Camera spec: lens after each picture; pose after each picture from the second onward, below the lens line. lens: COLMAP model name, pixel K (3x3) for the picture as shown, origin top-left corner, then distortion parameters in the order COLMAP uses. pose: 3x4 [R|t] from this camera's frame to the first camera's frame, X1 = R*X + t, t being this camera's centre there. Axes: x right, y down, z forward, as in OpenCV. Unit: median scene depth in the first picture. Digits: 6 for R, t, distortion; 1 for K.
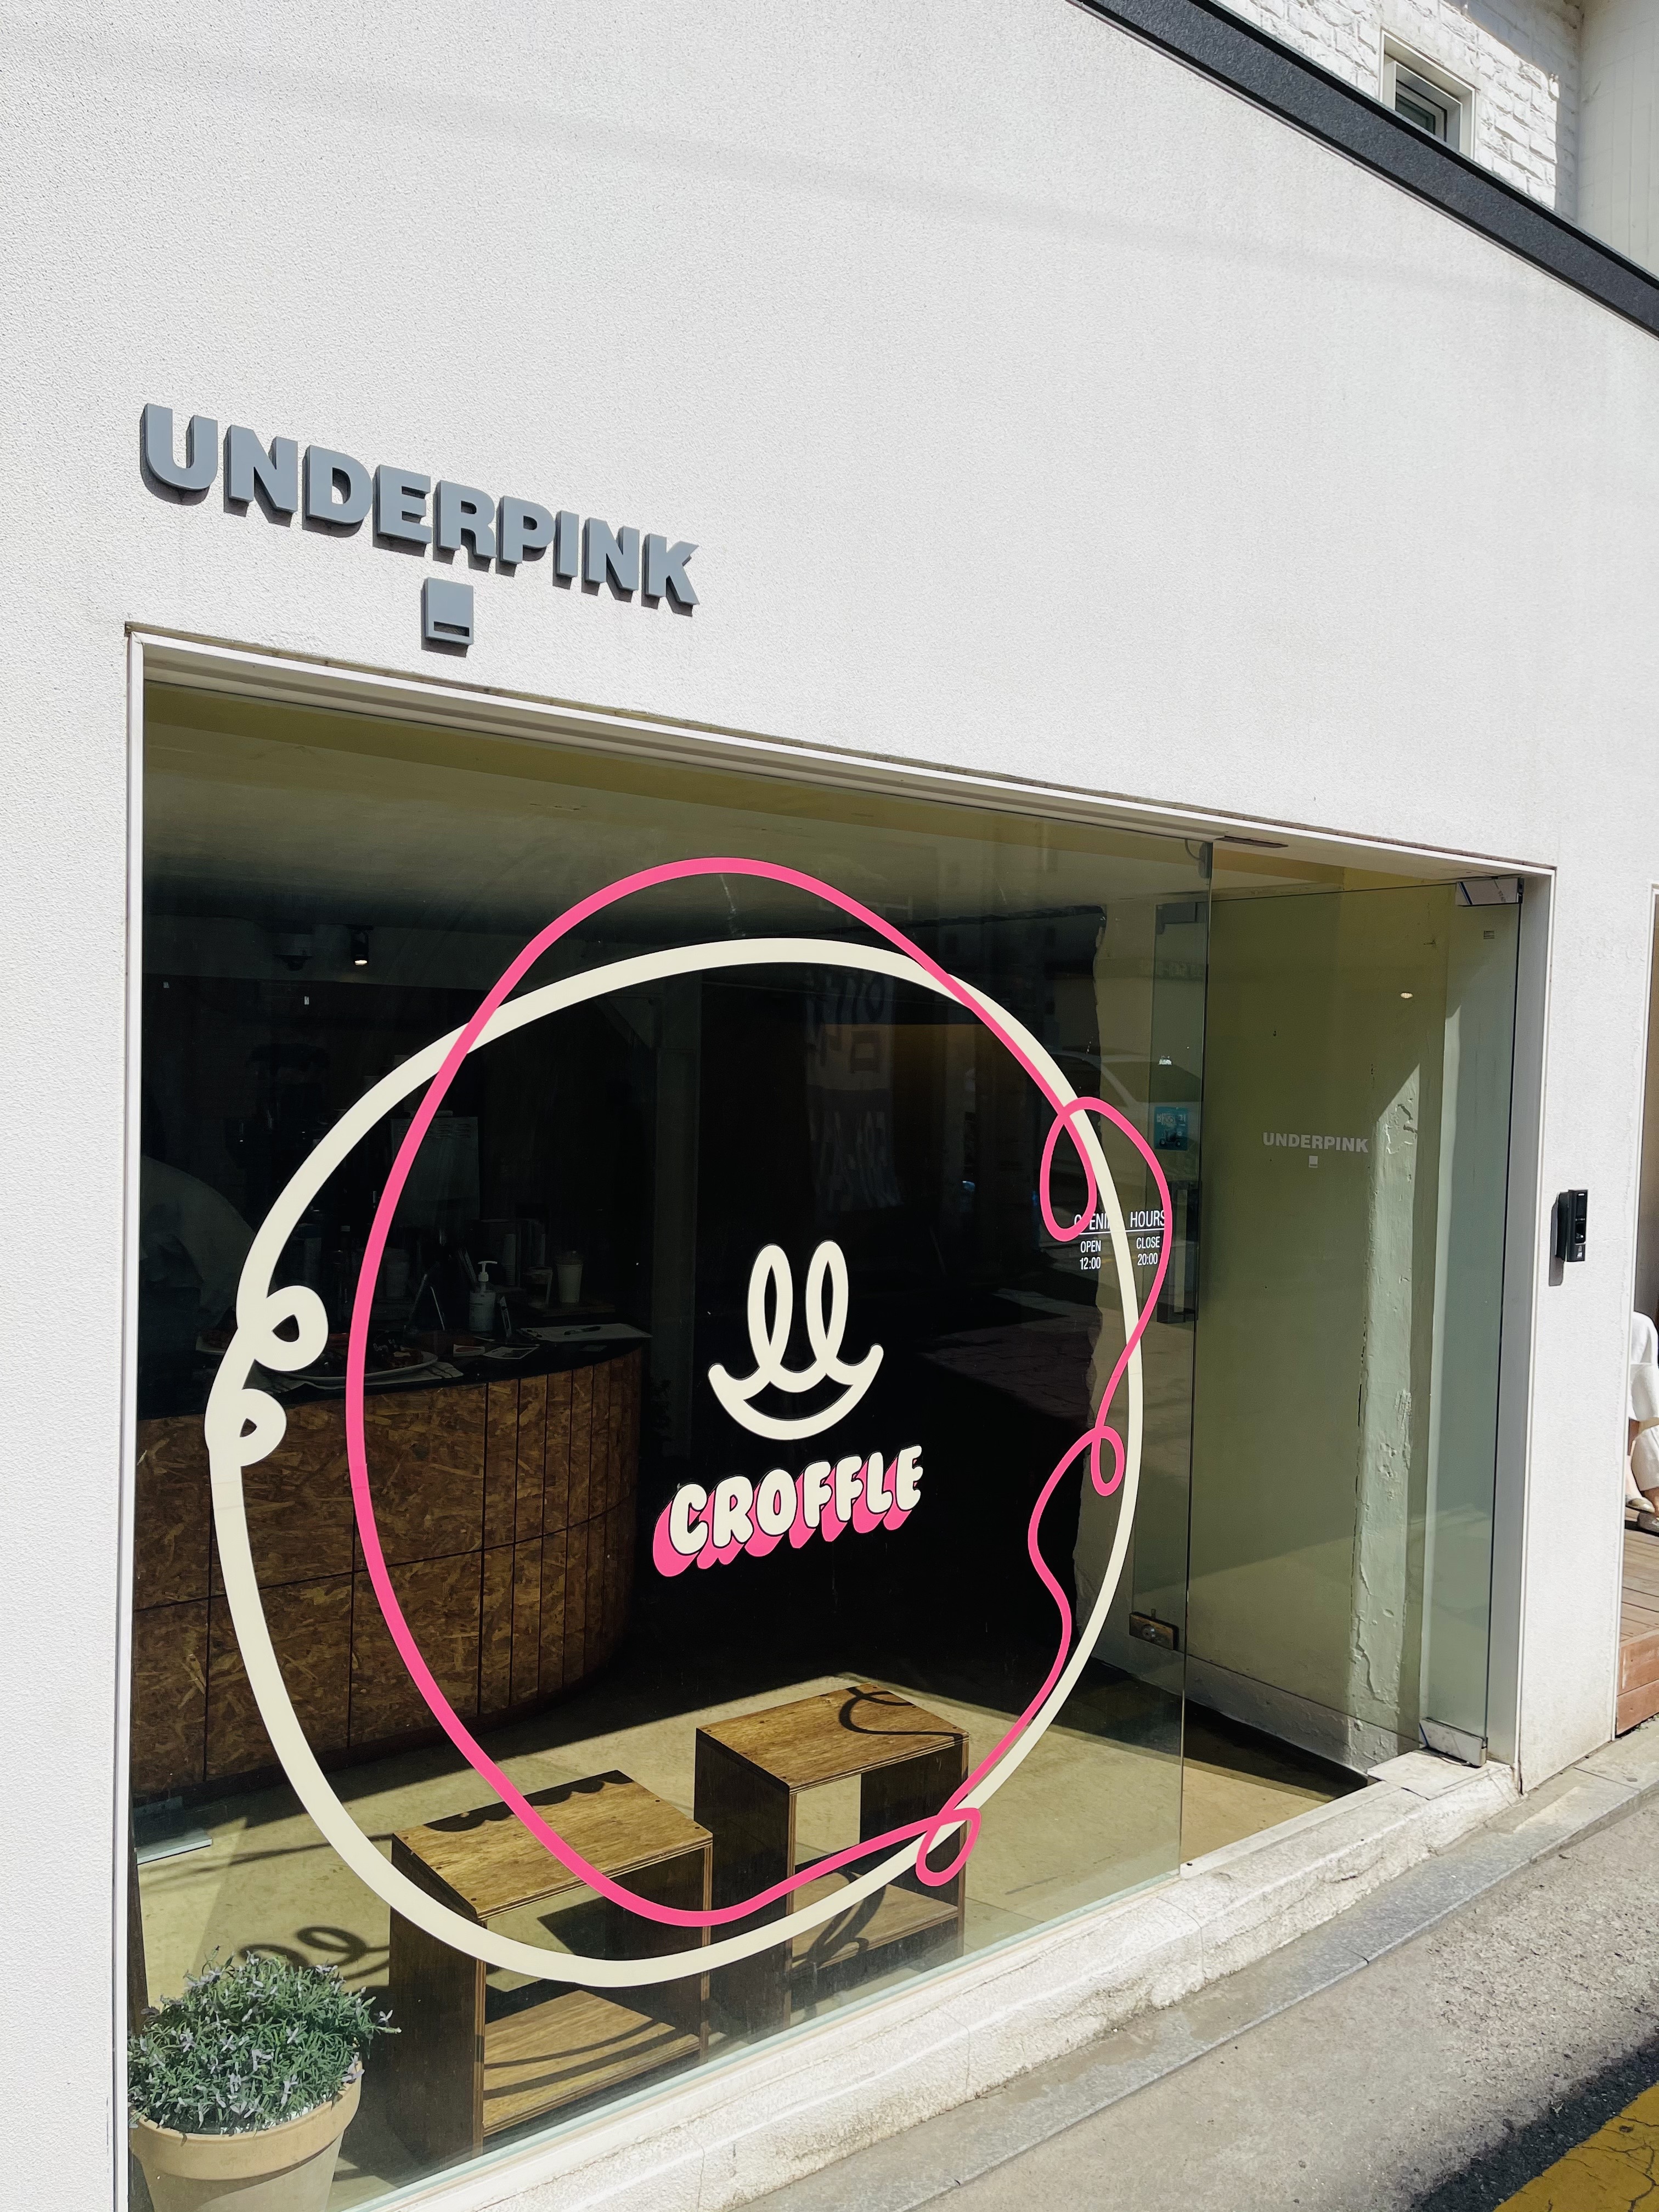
lens RADIAL K [[1628.0, 0, 829.5], [0, 1628.0, 1106.0], [0, 0, 1]] dist [0.064981, -0.087970]
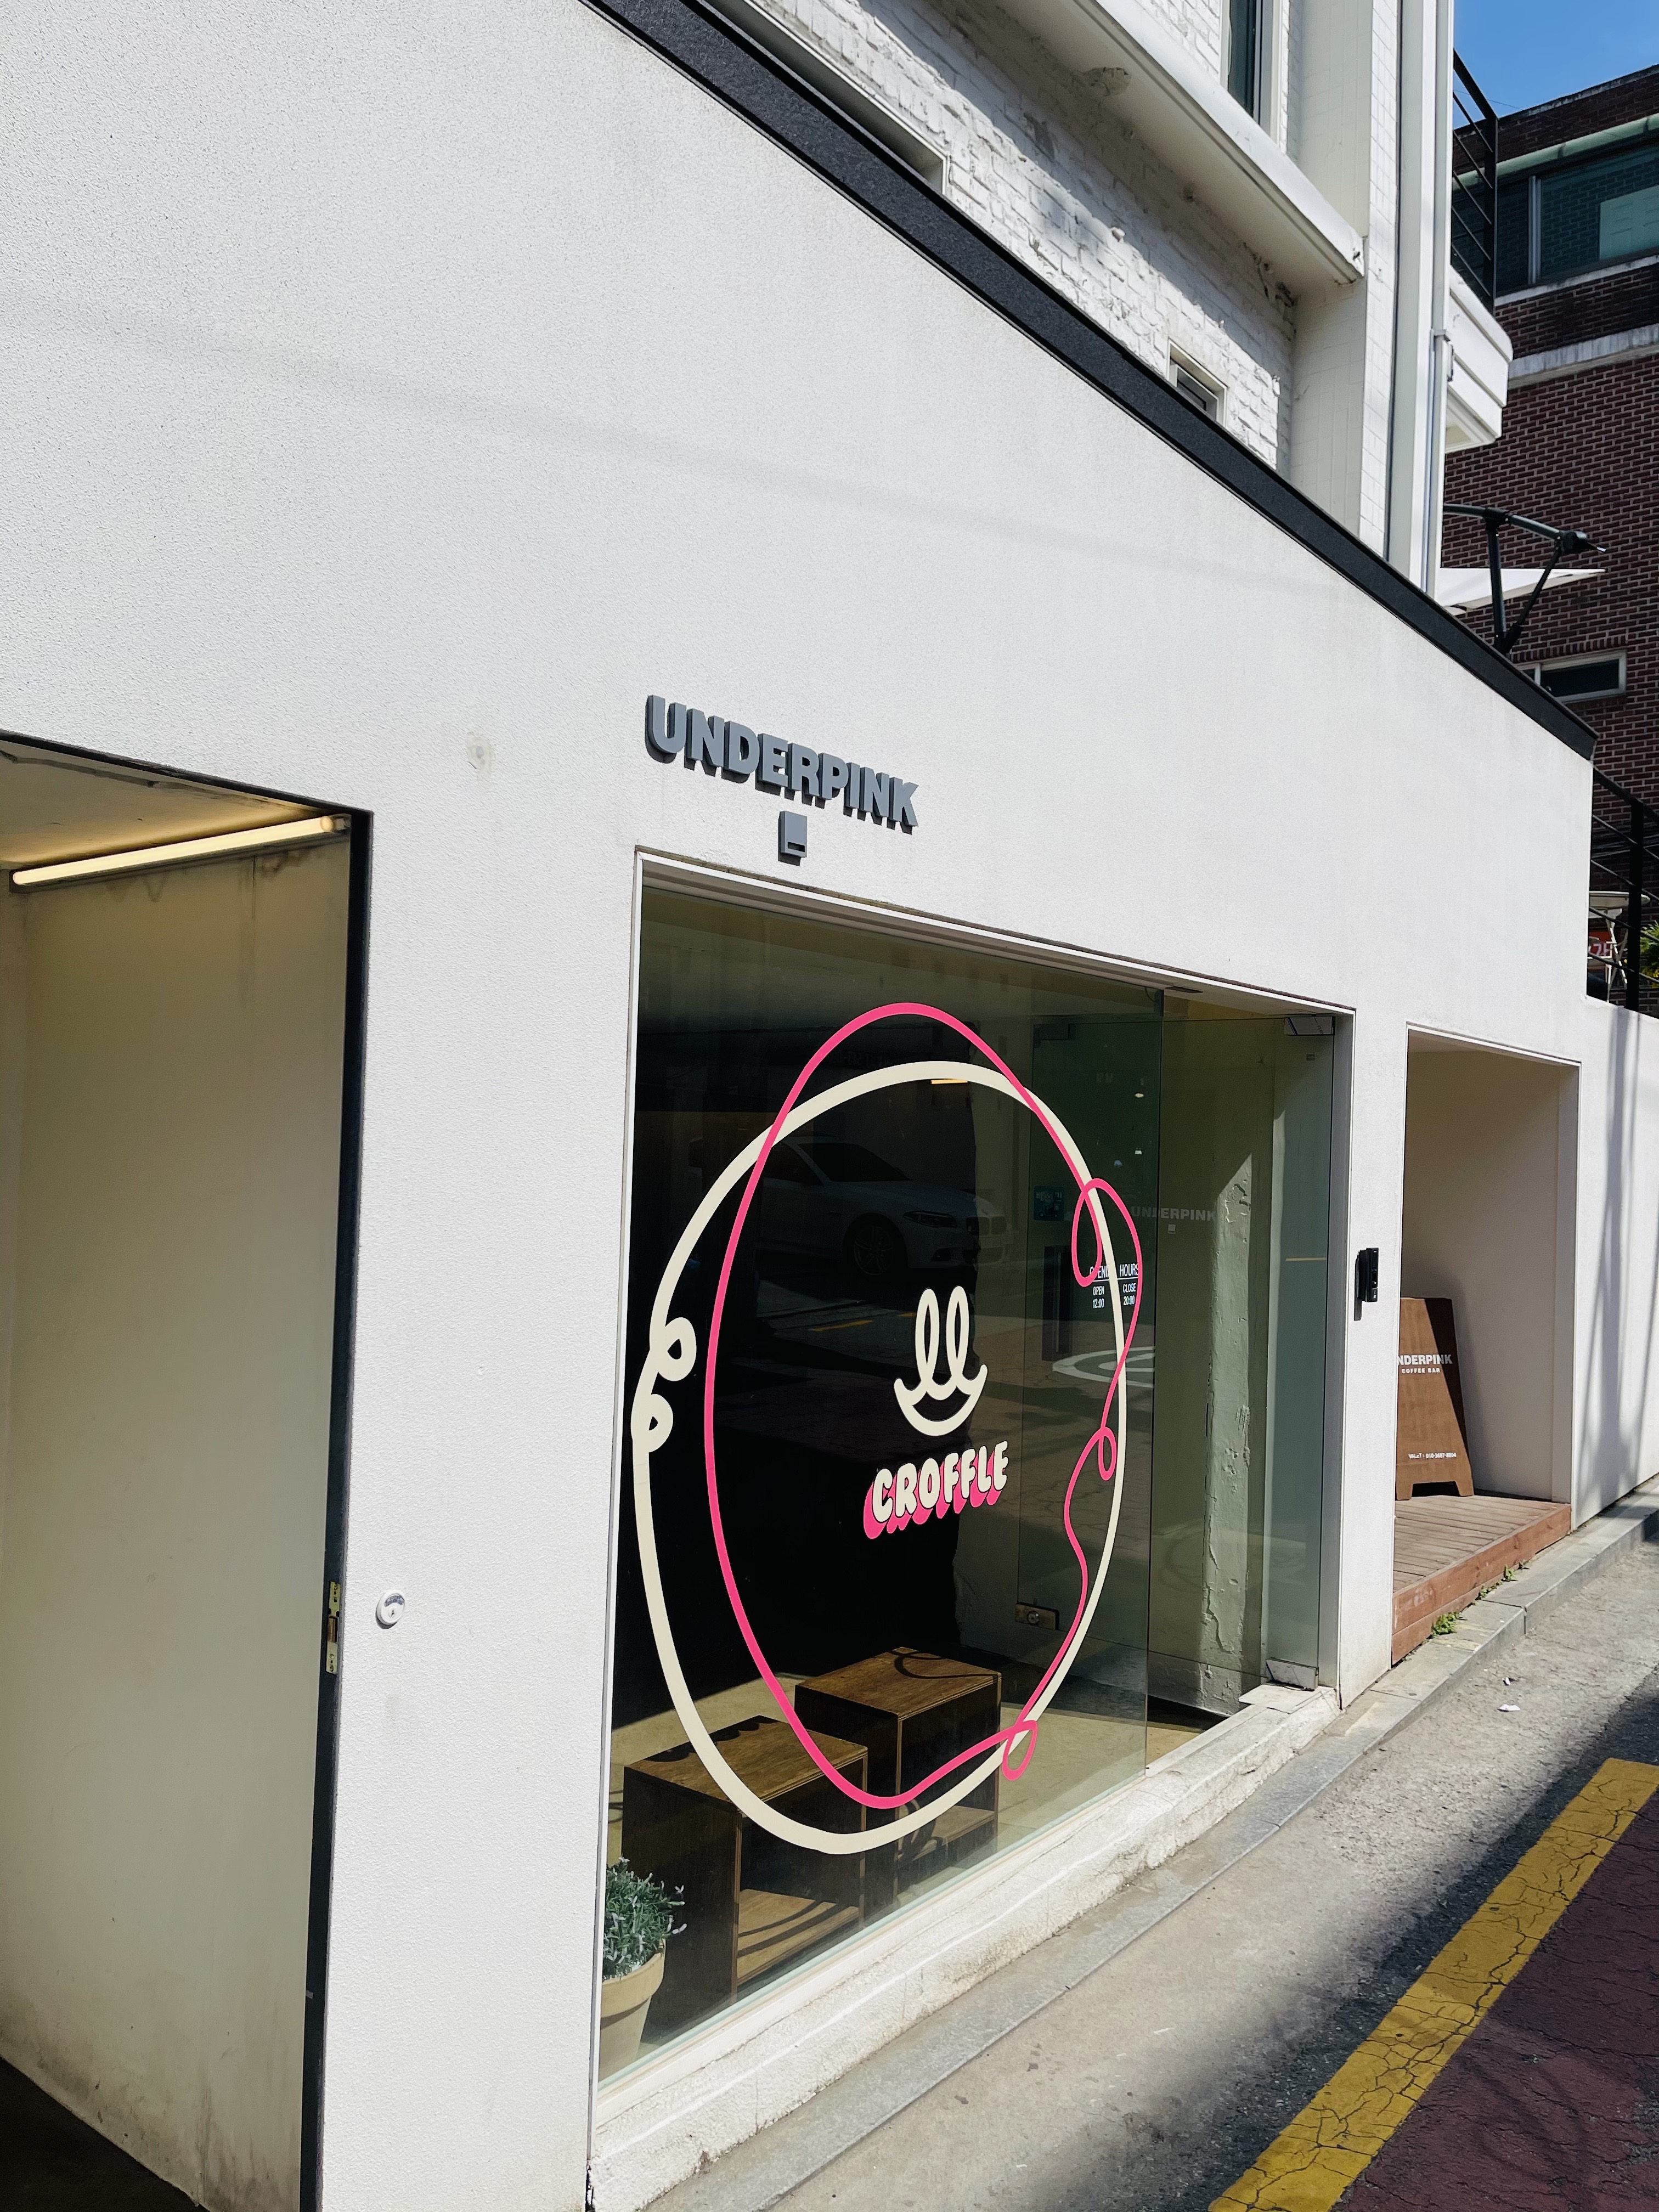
lens RADIAL K [[1649.8, 0, 829.5], [0, 1649.8, 1106.0], [0, 0, 1]] dist [0.037636, -0.005845]
pose [[0.969067, 0.010135, 0.246588, -0.420811], [0.002051, 0.998791, -0.049112, 0.001119], [-0.246788, 0.048099, 0.967875, -0.282392]]
